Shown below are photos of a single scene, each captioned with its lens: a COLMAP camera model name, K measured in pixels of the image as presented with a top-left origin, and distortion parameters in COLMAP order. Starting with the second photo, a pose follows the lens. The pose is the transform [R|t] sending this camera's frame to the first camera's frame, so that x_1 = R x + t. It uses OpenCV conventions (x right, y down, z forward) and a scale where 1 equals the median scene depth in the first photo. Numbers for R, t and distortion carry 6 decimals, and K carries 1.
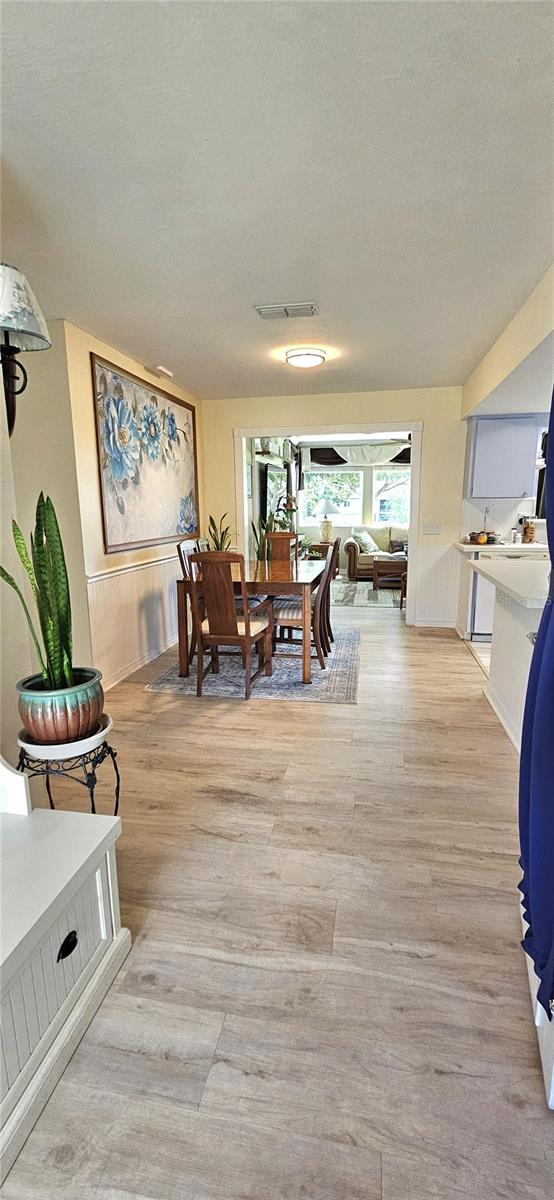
lens RADIAL K [[514.7, 0, 277.0], [0, 514.7, 600.0], [0, 0, 1]] dist [0.001541, -0.000025]
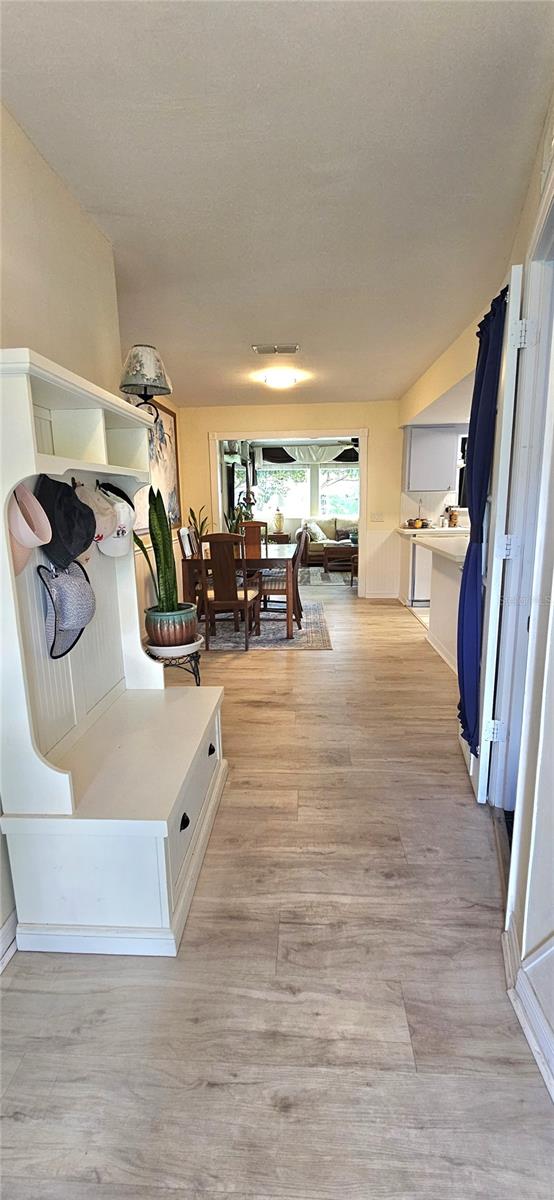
lens RADIAL K [[511.1, 0, 277.0], [0, 511.1, 600.0], [0, 0, 1]] dist [-0.000491, -0.000015]
pose [[0.991727, -0.031667, 0.124399, -0.114044], [0.030624, 0.999478, 0.010287, 0.048056], [-0.124660, -0.006393, 0.992179, -0.211502]]
